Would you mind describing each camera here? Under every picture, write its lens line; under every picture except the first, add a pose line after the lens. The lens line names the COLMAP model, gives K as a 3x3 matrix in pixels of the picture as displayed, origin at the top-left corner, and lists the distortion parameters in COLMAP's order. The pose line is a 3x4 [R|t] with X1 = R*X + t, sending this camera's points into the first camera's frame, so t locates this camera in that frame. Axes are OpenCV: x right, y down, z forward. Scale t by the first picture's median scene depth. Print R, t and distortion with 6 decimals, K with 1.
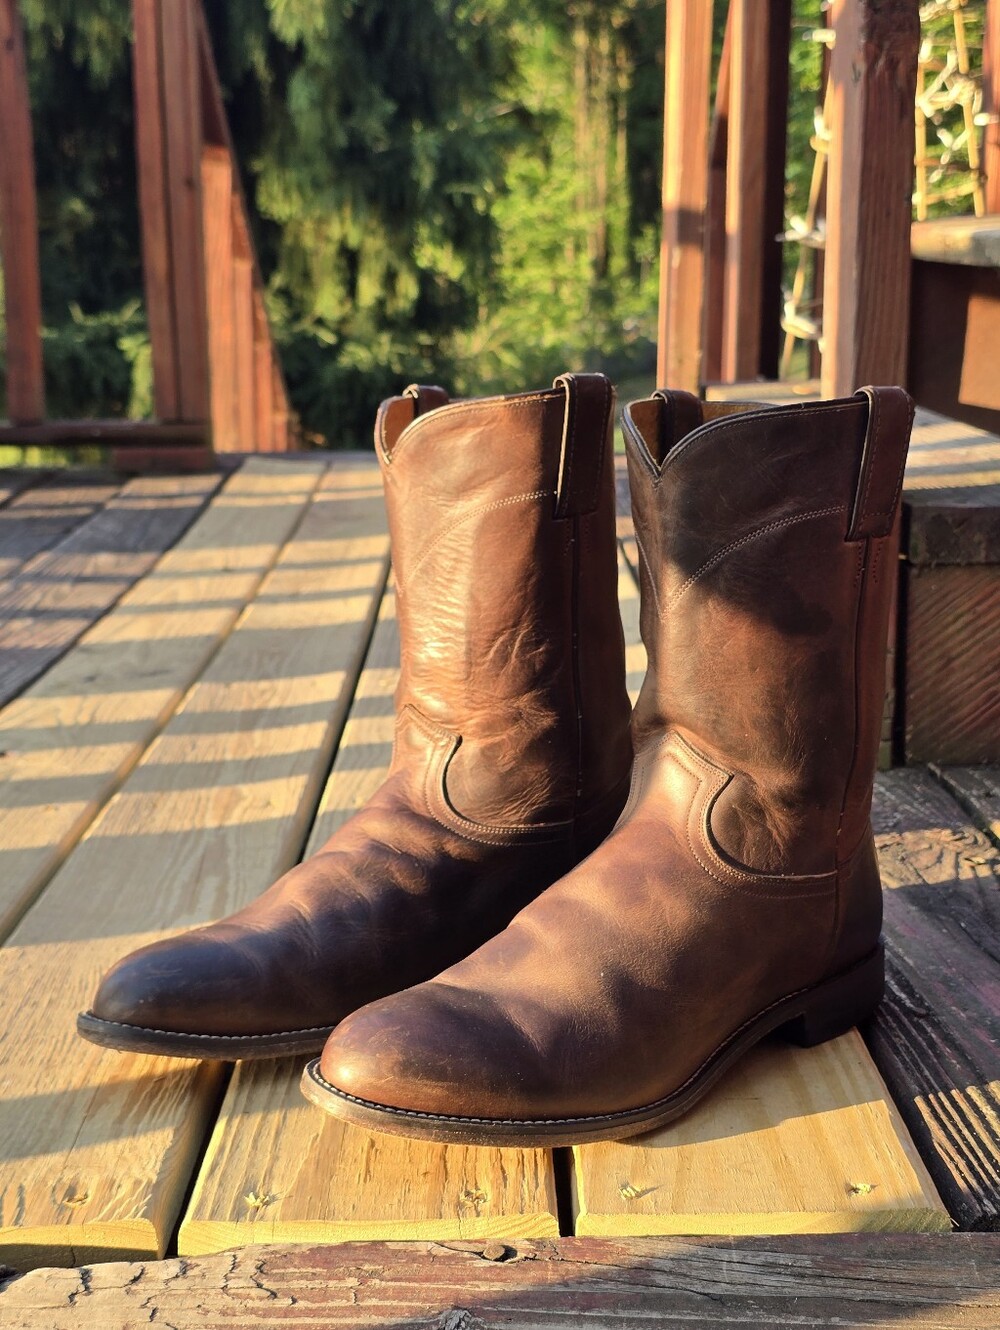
lens RADIAL K [[1928.8, 0, 466.3], [0, 1928.8, 671.7], [0, 0, 1]] dist [0.058458, -0.017792]
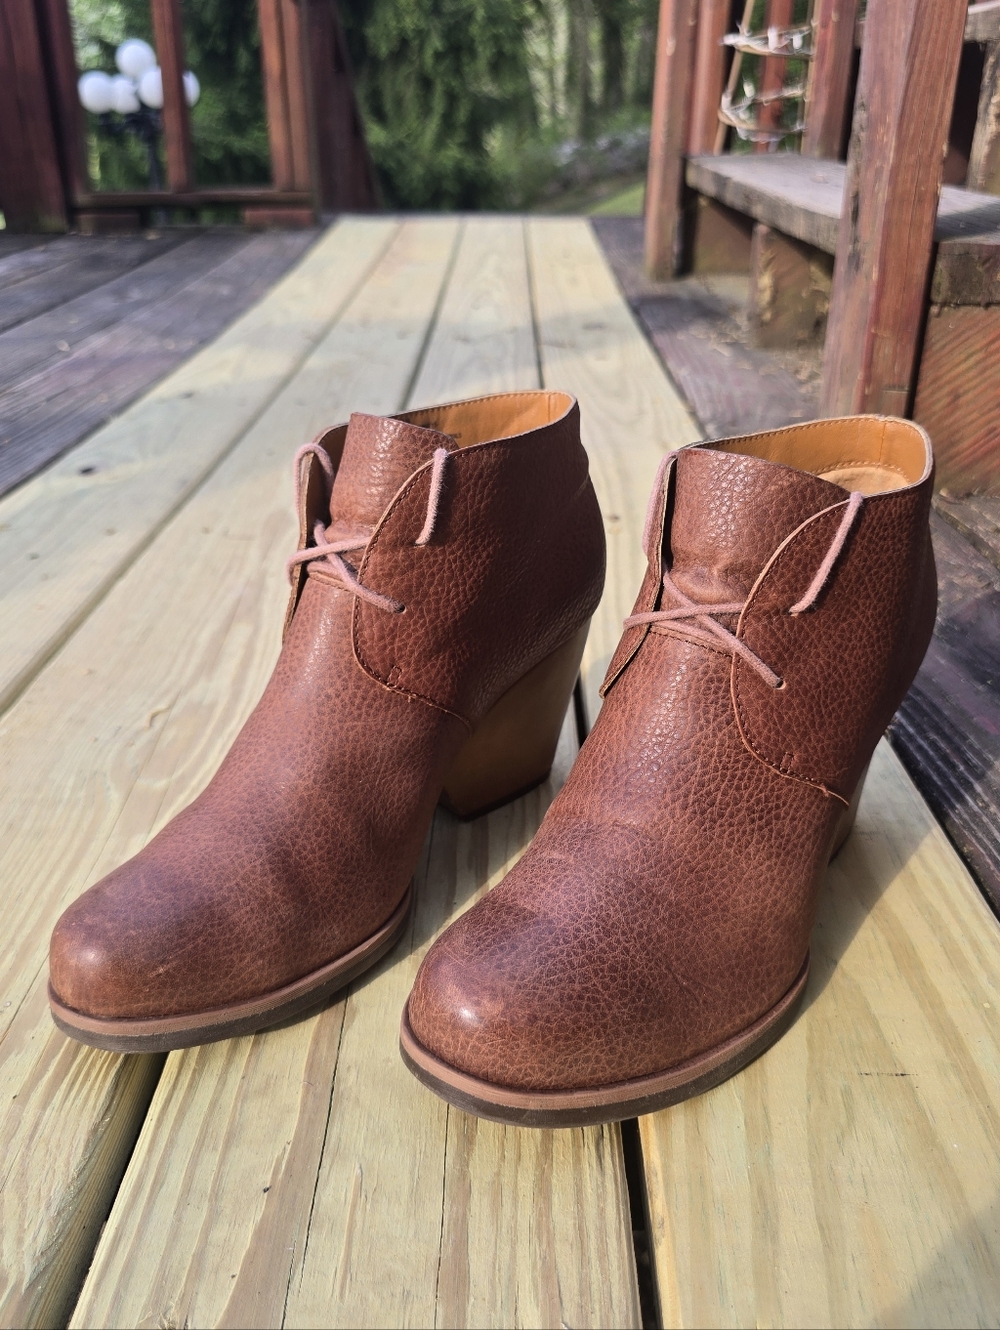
lens RADIAL K [[1073.2, 0, 481.7], [0, 1073.2, 610.0], [0, 0, 1]] dist [0.000580, 0.002698]
pose [[0.999863, 0.012029, -0.011395, -0.002702], [-0.009162, 0.974399, 0.224638, -0.023539], [0.013805, -0.224502, 0.974376, 0.425208]]
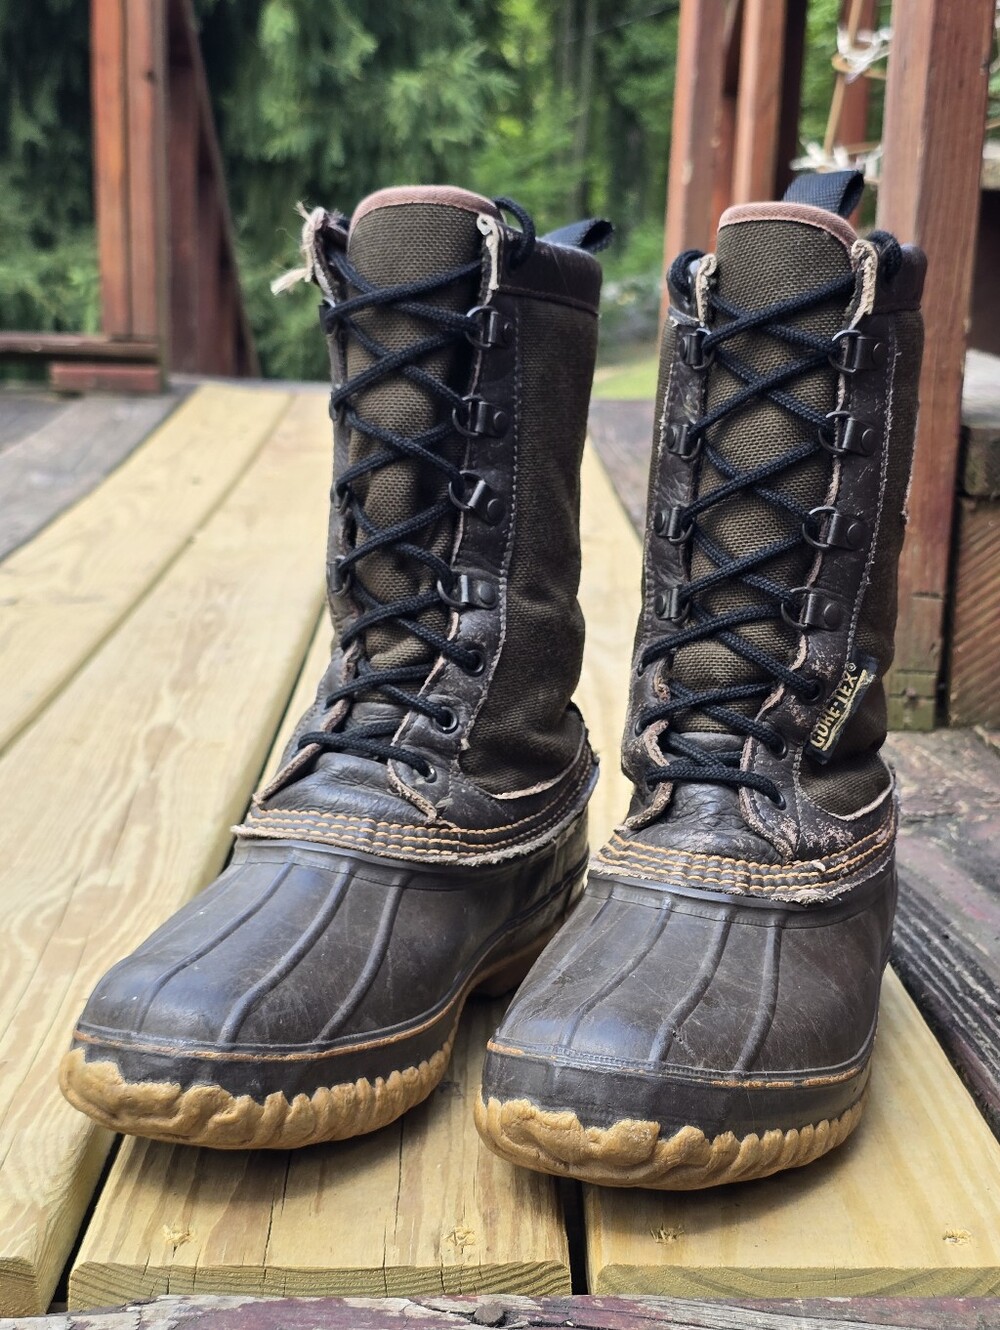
lens RADIAL K [[1964.5, 0, 525.1], [0, 1964.5, 698.2], [0, 0, 1]] dist [0.057968, -0.055555]
pose [[0.997967, 0.036398, 0.052323, -0.011322], [-0.037646, 0.999025, 0.023064, 0.023535], [-0.051432, -0.024987, 0.998364, 0.133915]]
